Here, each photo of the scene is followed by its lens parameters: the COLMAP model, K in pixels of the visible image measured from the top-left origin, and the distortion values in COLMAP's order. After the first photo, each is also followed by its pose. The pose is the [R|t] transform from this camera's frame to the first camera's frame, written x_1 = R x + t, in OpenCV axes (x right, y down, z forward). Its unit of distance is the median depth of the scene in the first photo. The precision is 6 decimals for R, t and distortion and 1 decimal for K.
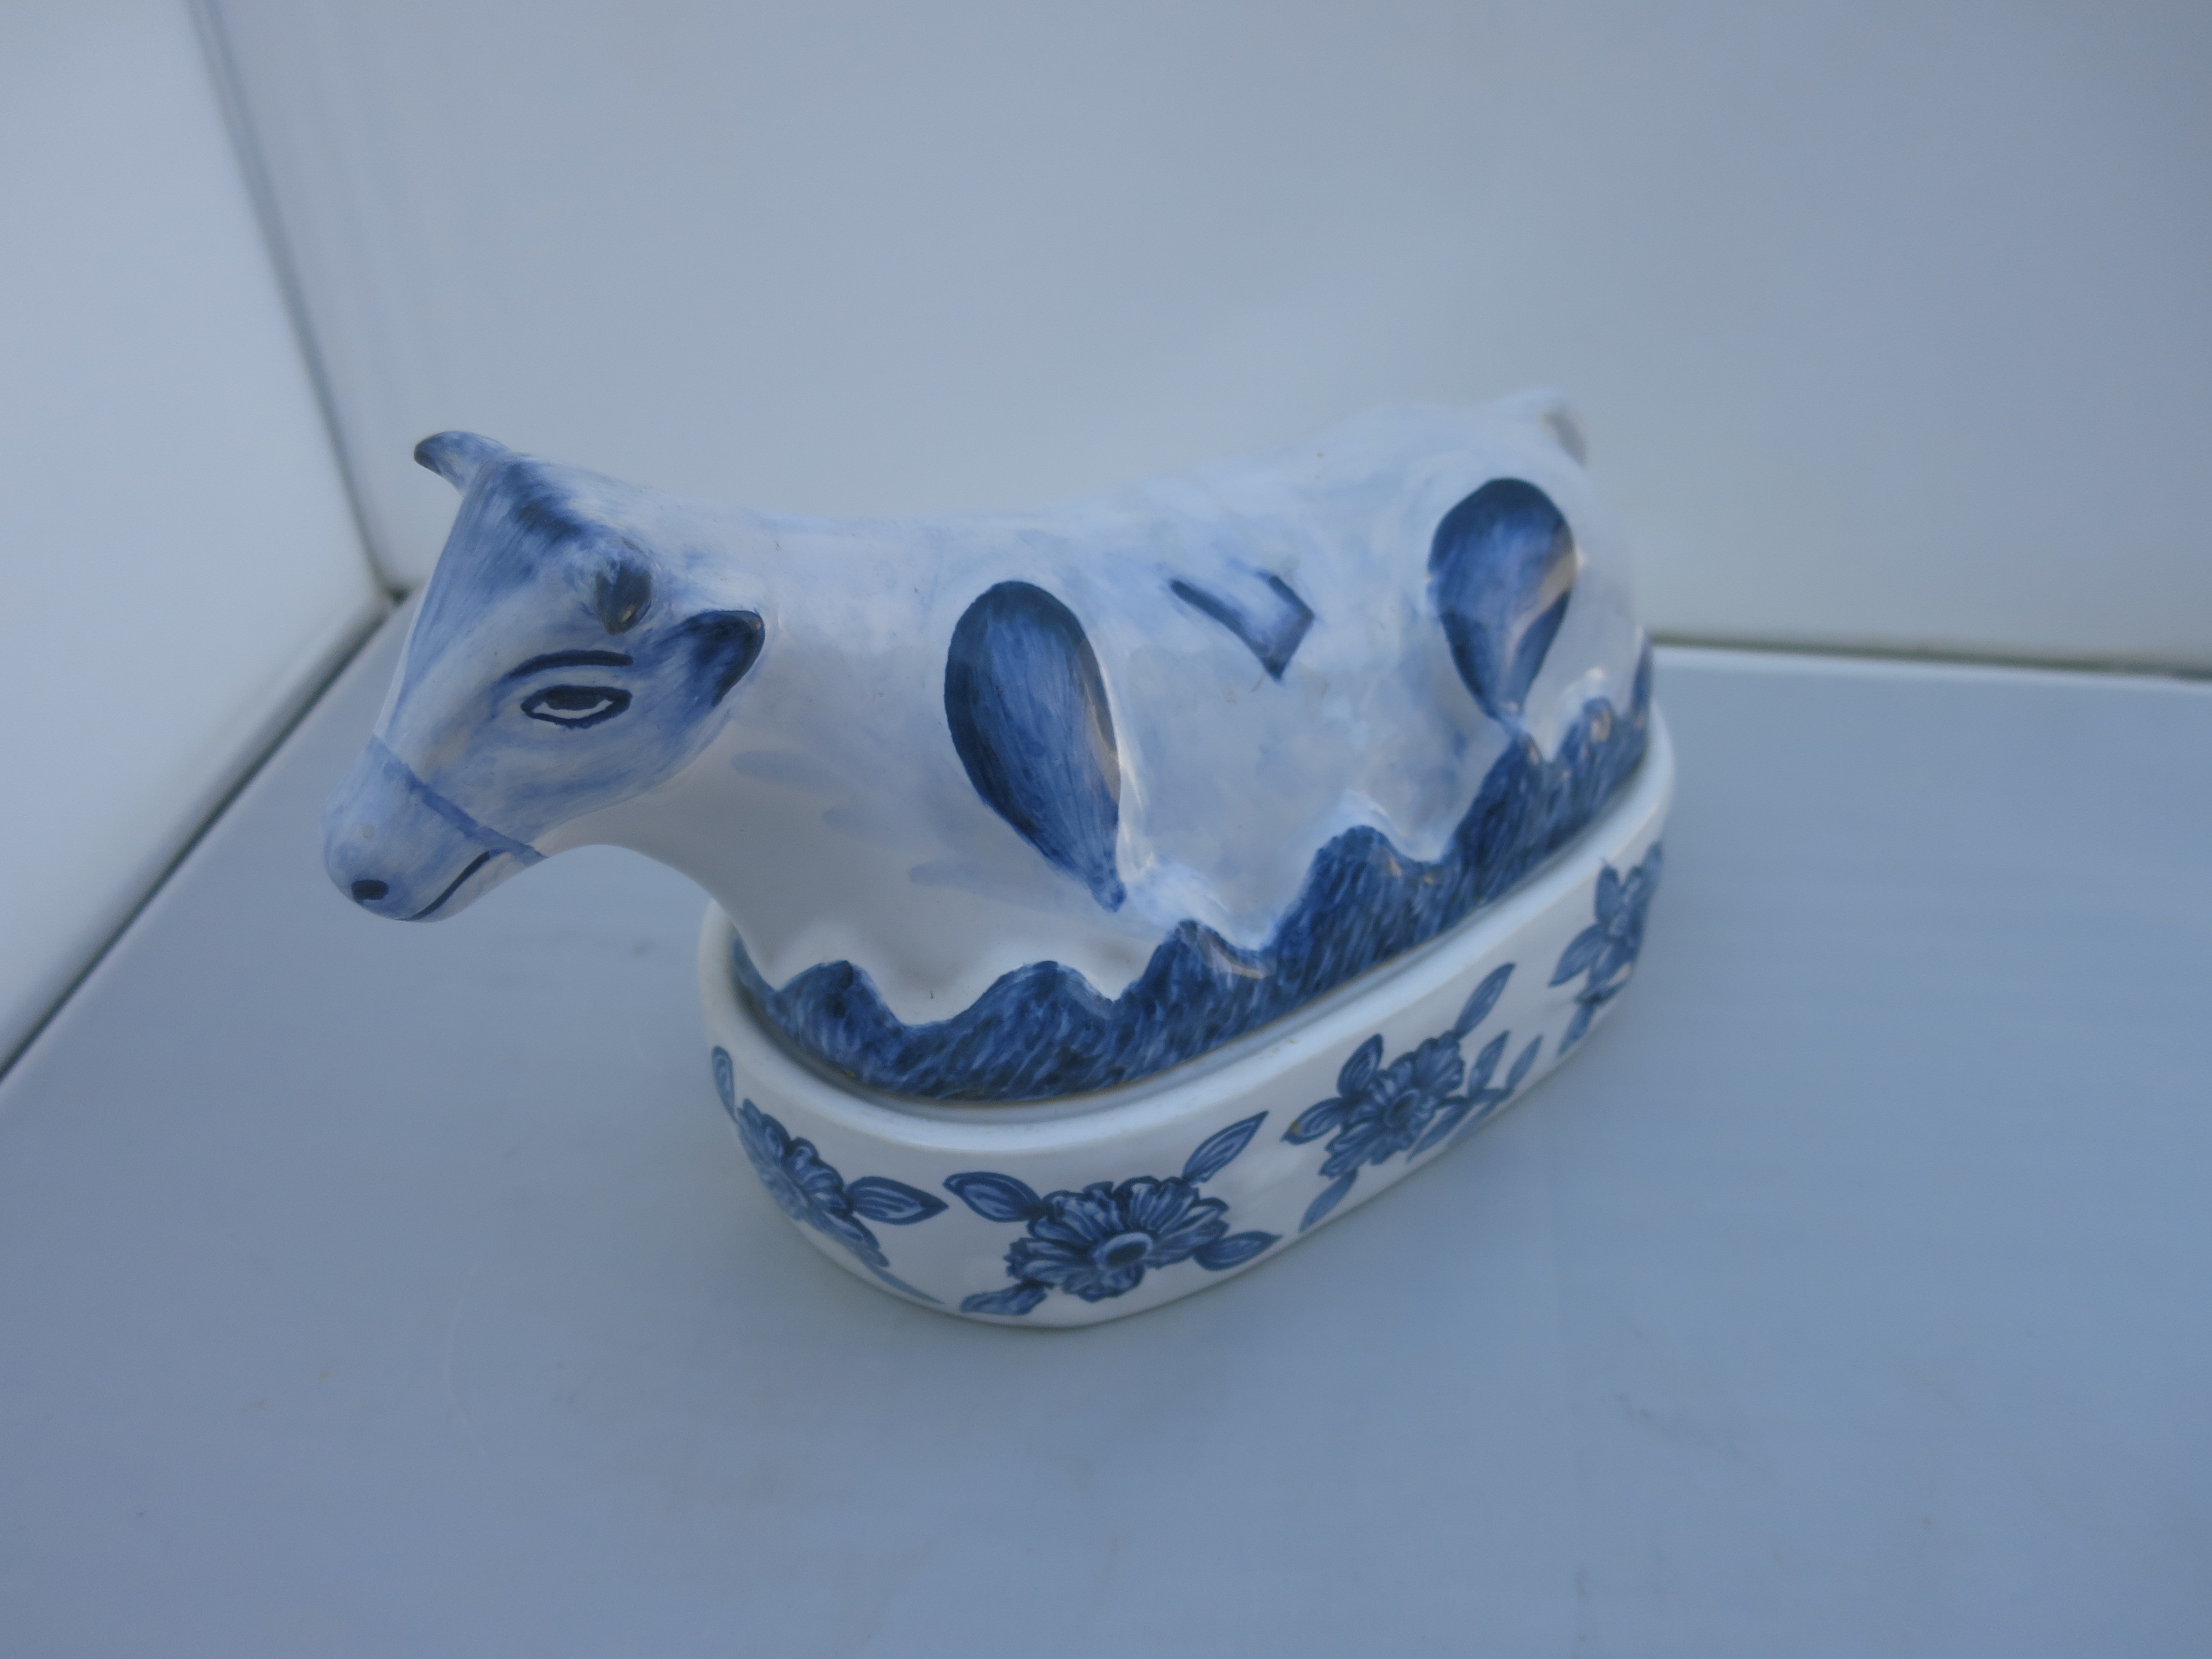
lens RADIAL K [[1562.0, 0, 1106.0], [0, 1562.0, 829.5], [0, 0, 1]] dist [-0.049378, -0.000384]
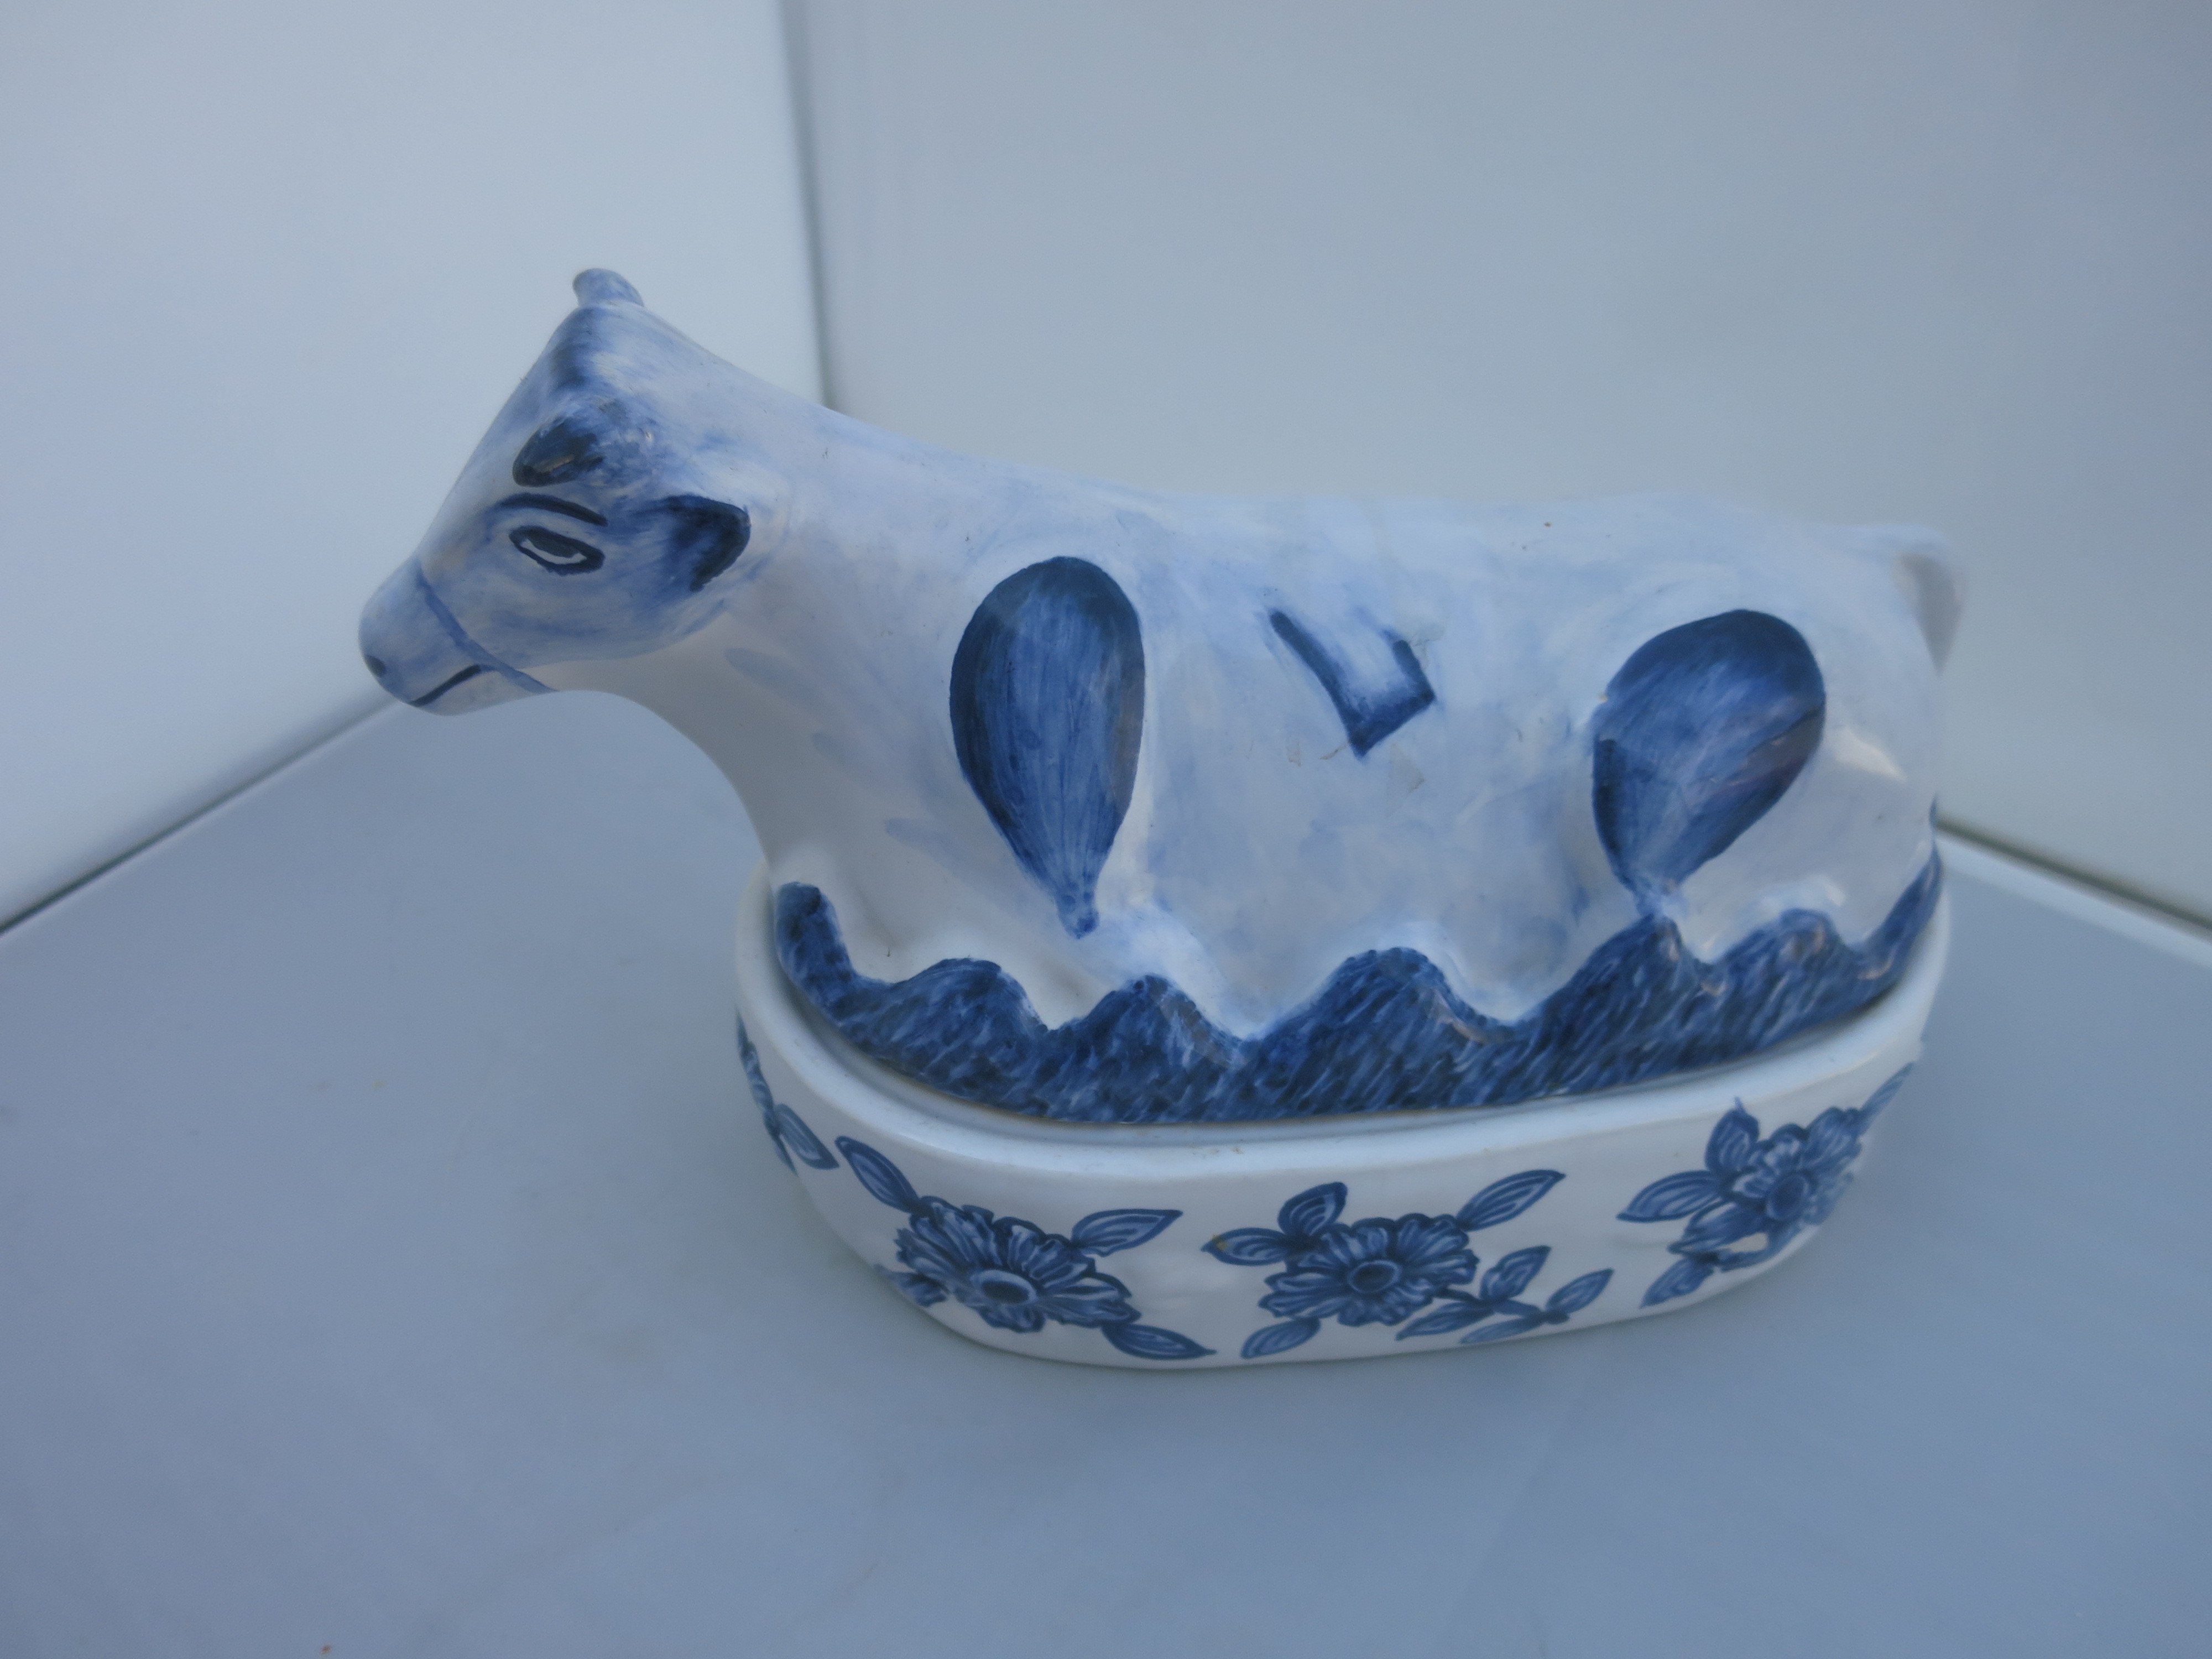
lens RADIAL K [[1574.3, 0, 1106.0], [0, 1574.3, 829.5], [0, 0, 1]] dist [-0.055661, -0.000613]
pose [[0.877732, 0.328099, -0.349195, 0.311104], [-0.321819, 0.943609, 0.077682, -0.081611], [0.354990, 0.044194, 0.933825, 0.142812]]
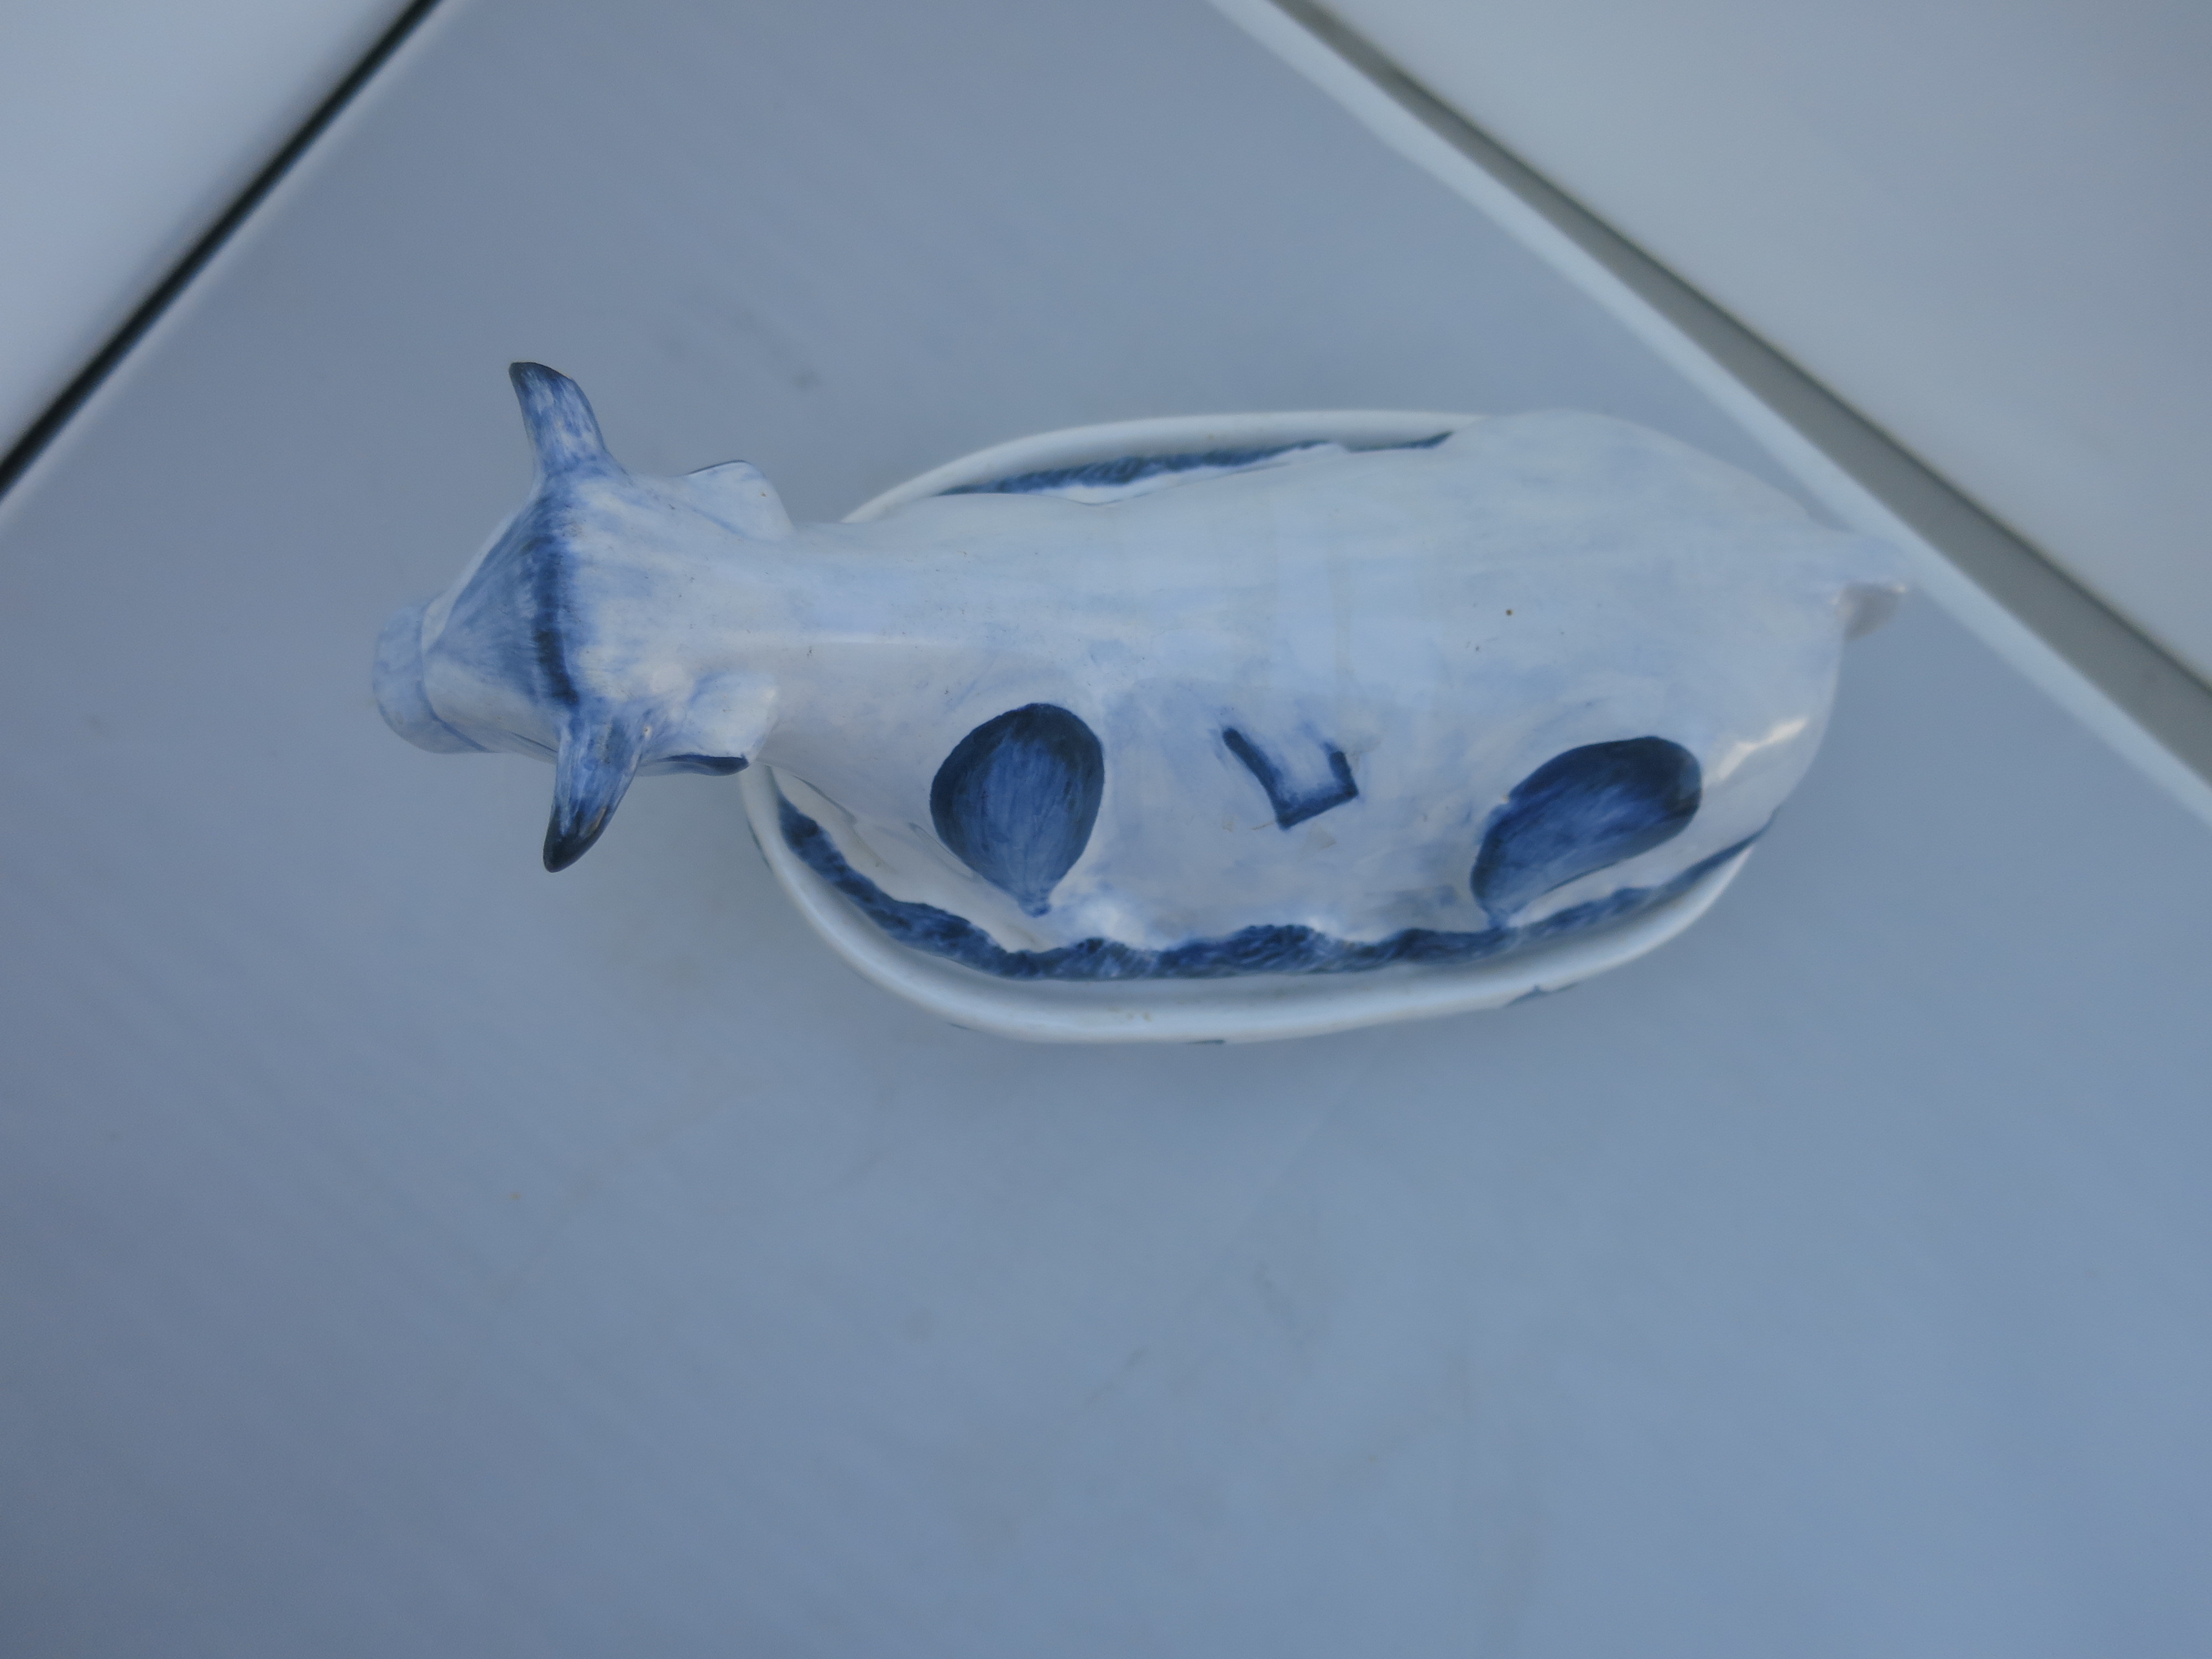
lens RADIAL K [[1574.3, 0, 1106.0], [0, 1574.3, 829.5], [0, 0, 1]] dist [-0.055661, -0.000613]
pose [[0.847747, 0.529299, 0.034163, -0.021711], [-0.394826, 0.586736, 0.707003, -0.783323], [0.354172, -0.612848, 0.706384, 0.251118]]
